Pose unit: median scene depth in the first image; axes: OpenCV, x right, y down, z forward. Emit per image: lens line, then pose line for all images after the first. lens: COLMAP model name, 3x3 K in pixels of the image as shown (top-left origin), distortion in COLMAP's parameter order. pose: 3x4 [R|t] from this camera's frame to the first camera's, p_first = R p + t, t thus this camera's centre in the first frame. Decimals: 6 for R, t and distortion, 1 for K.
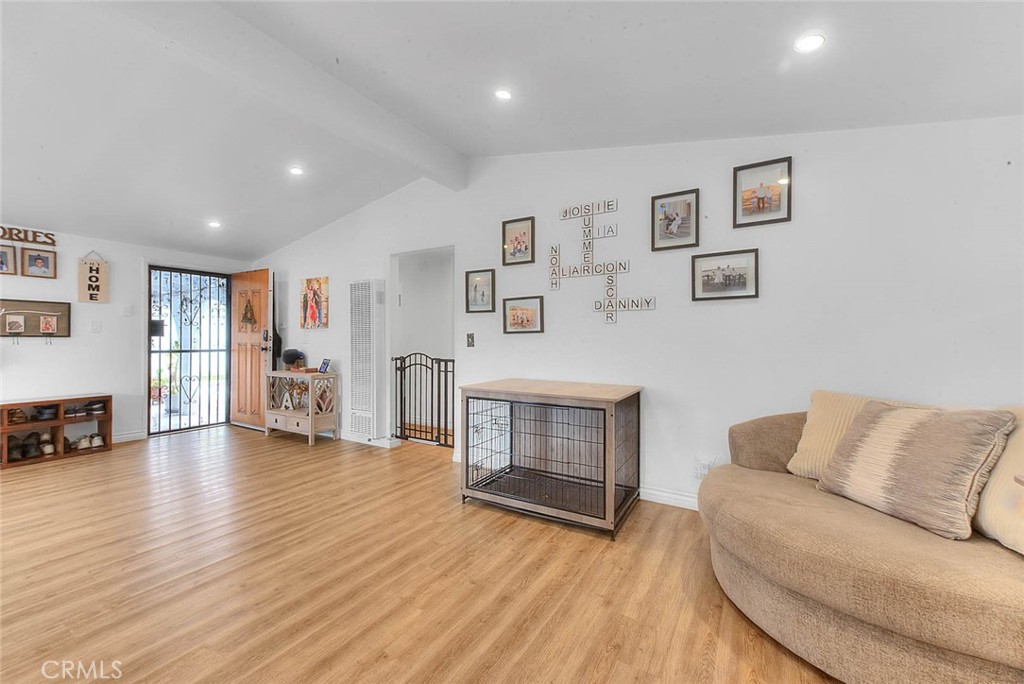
lens RADIAL K [[402.9, 0, 493.9], [0, 402.9, 340.5], [0, 0, 1]] dist [0.020581, -0.002744]
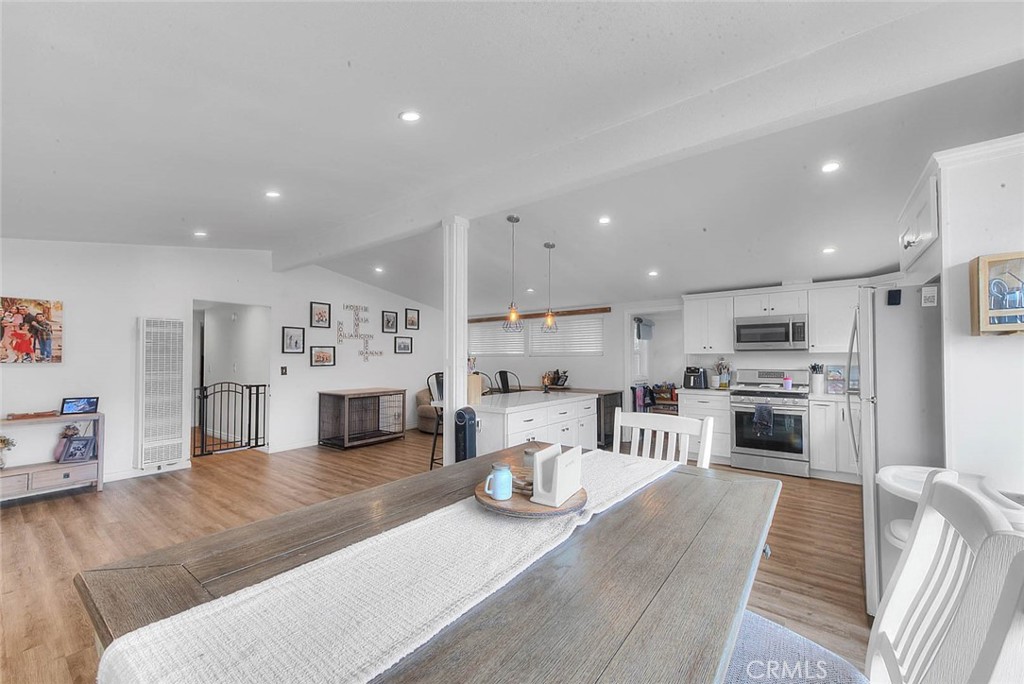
lens RADIAL K [[402.9, 0, 515.4], [0, 402.9, 350.4], [0, 0, 1]] dist [0.020581, -0.002744]
pose [[0.101462, 0.018953, 0.994659, -1.436783], [0.004098, 0.999802, -0.019469, -0.042748], [-0.994831, 0.006052, 0.101364, -0.043806]]
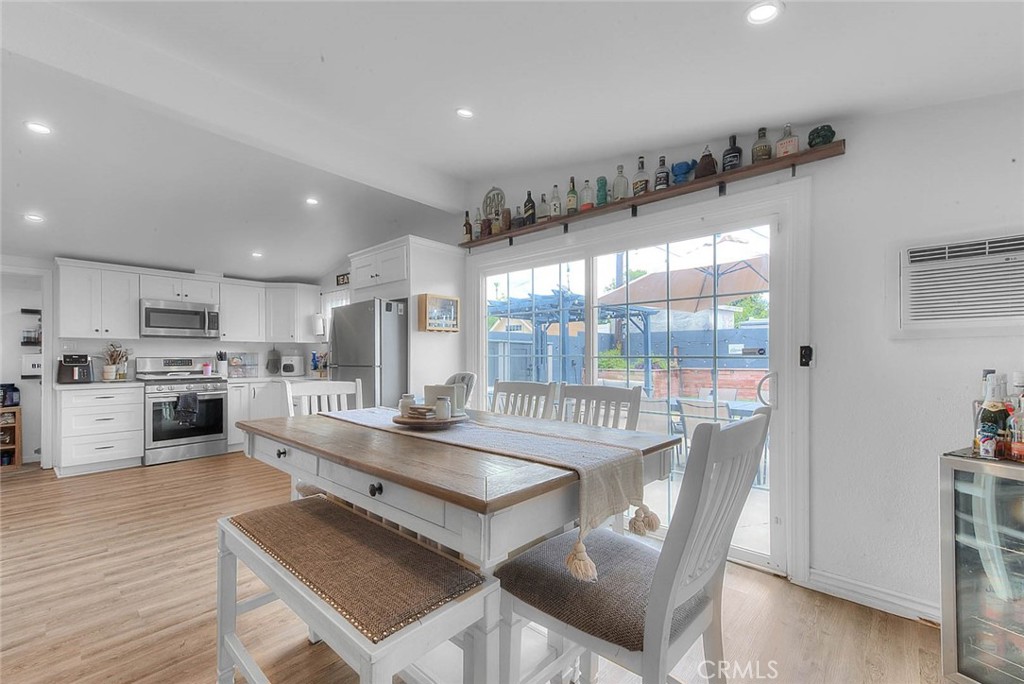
lens RADIAL K [[429.6, 0, 503.3], [0, 429.6, 357.6], [0, 0, 1]] dist [0.020192, -0.000526]
pose [[-0.980433, -0.004401, 0.196802, -1.318870], [-0.003342, 0.999978, 0.005713, -0.014229], [-0.196823, 0.004944, -0.980427, 0.381882]]
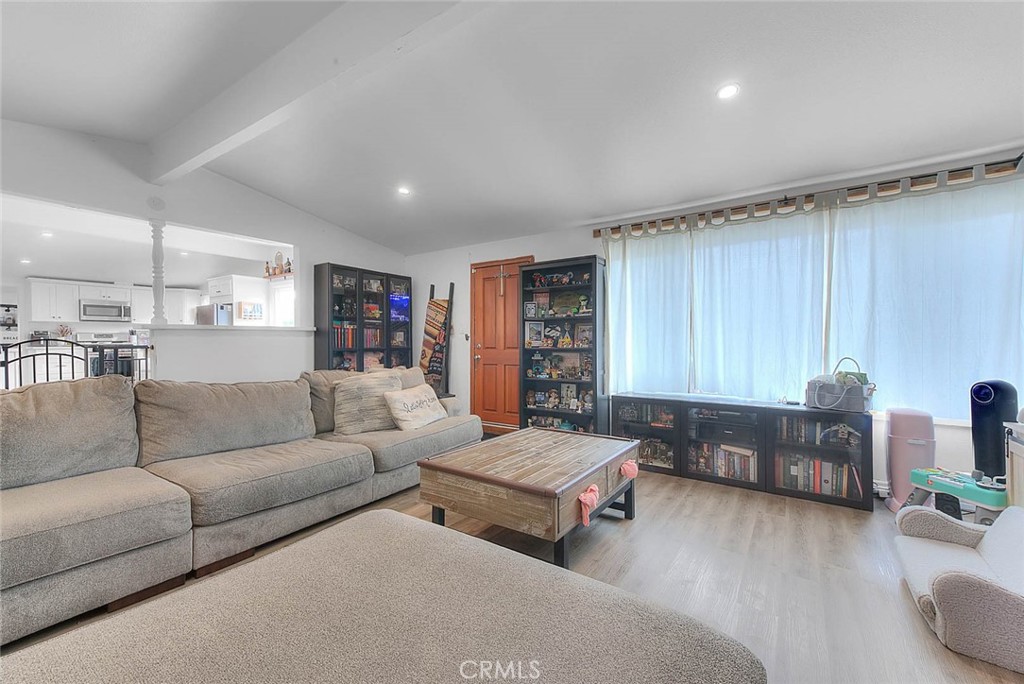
lens RADIAL K [[402.9, 0, 505.4], [0, 402.9, 343.7], [0, 0, 1]] dist [0.020581, -0.002744]
pose [[-0.999535, 0.002554, 0.030401, -2.230638], [0.002962, 0.999906, 0.013383, 0.028948], [-0.030364, 0.013467, -0.999448, 1.336899]]
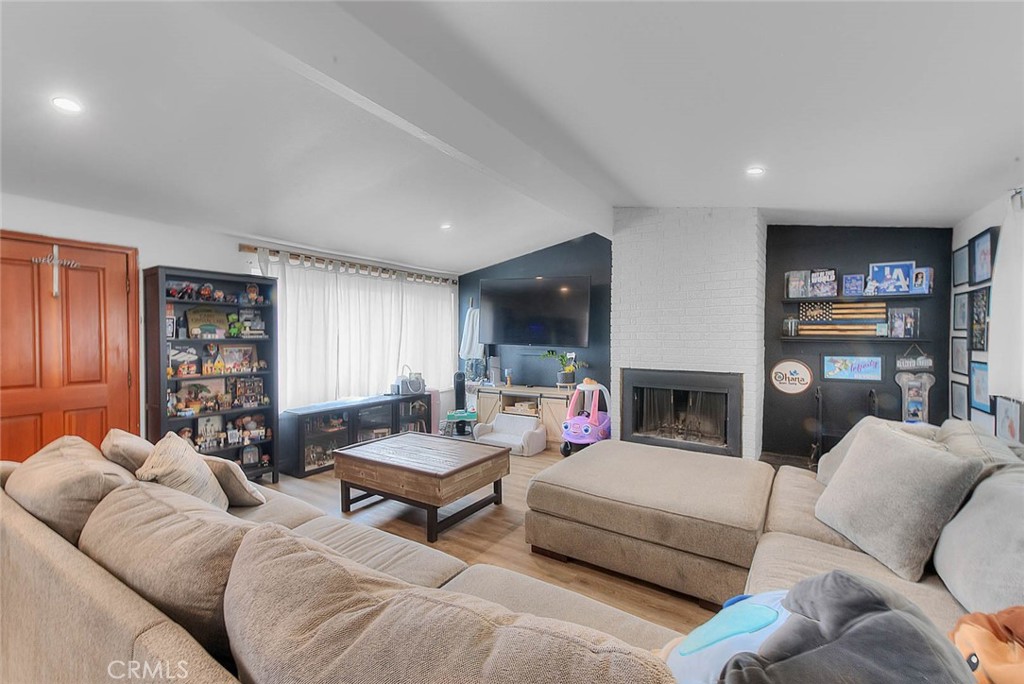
lens RADIAL K [[411.6, 0, 512.5], [0, 411.6, 342.9], [0, 0, 1]] dist [0.008397, -0.000254]
pose [[-0.035515, 0.016980, -0.999225, -1.444884], [-0.008169, 0.999817, 0.017280, -0.037016], [0.999336, 0.008776, -0.035370, 0.952754]]
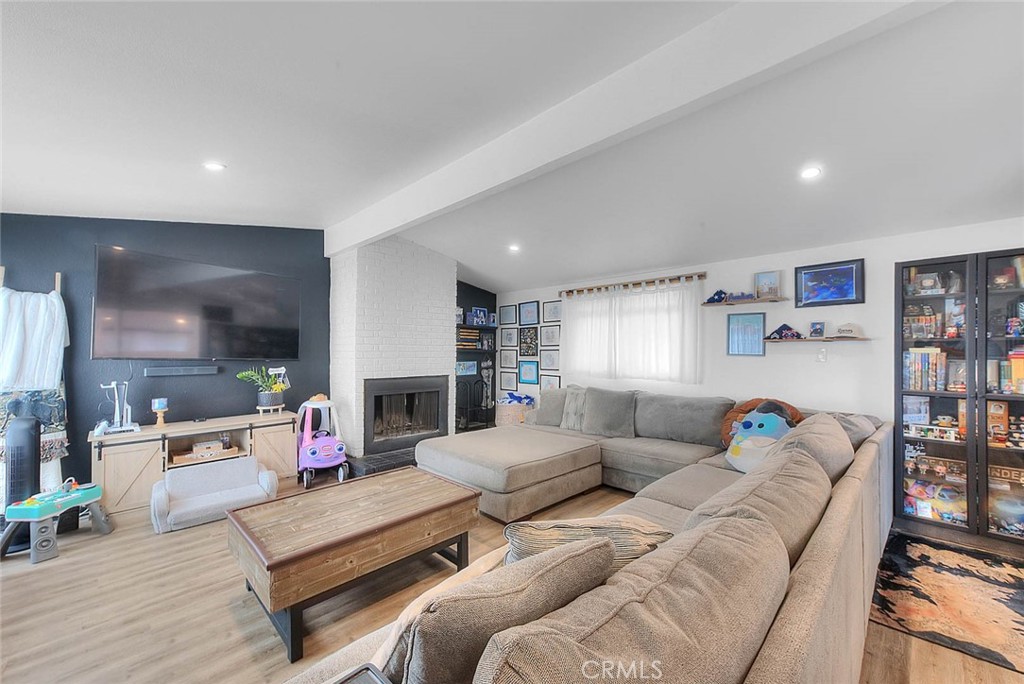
lens RADIAL K [[402.9, 0, 506.5], [0, 402.9, 351.7], [0, 0, 1]] dist [0.020581, -0.002744]
pose [[0.966533, 0.002921, -0.256524, -1.905089], [-0.004336, 0.999978, -0.004952, -0.024553], [0.256504, 0.005898, 0.966525, 0.218328]]
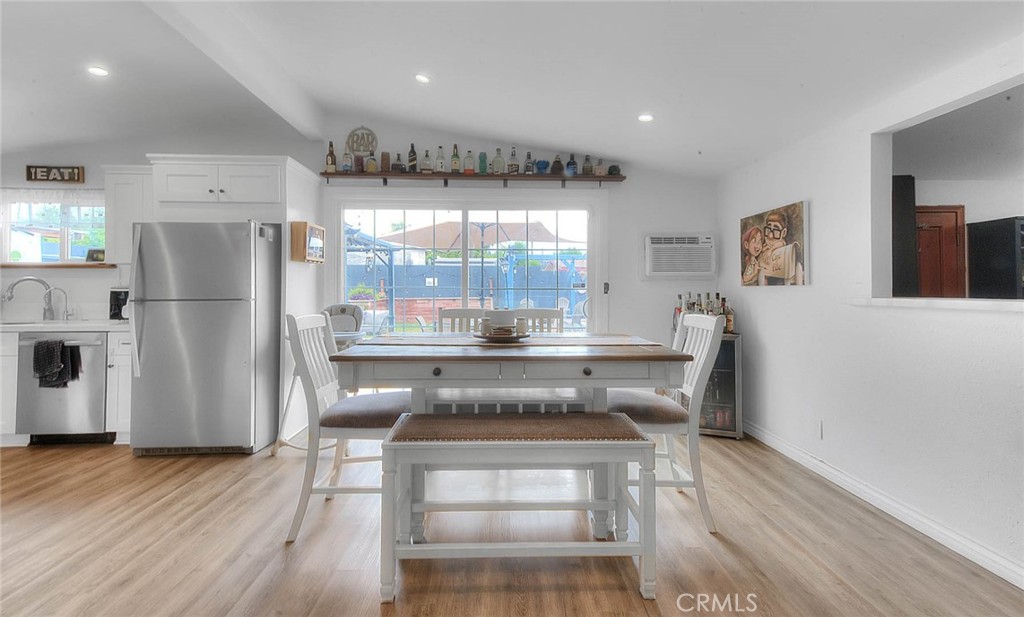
lens RADIAL K [[419.5, 0, 509.2], [0, 419.5, 284.7], [0, 0, 1]] dist [0.019668, 0.000583]
pose [[-0.836678, -0.009054, -0.547620, -0.872494], [-0.005736, 0.999953, -0.007768, -0.013411], [0.547665, -0.003358, -0.836691, 0.449596]]
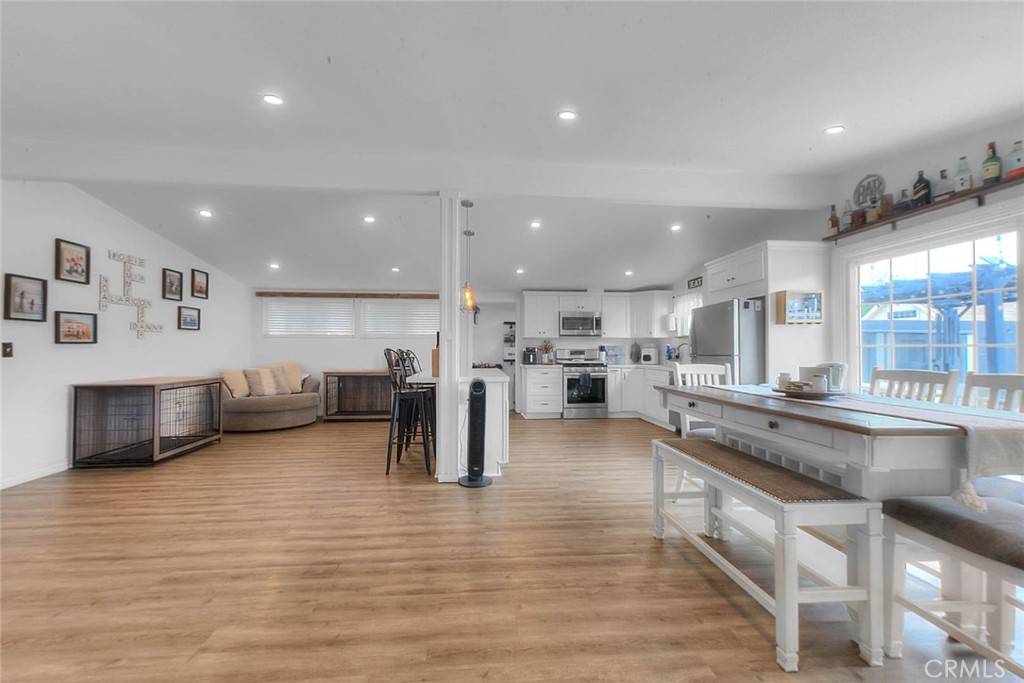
lens RADIAL K [[402.9, 0, 503.6], [0, 402.9, 344.8], [0, 0, 1]] dist [0.020581, -0.002744]
pose [[-0.584142, 0.006638, 0.811624, -1.364386], [-0.002191, 0.999950, -0.009755, -0.005681], [-0.811649, -0.007477, -0.584098, 0.605443]]
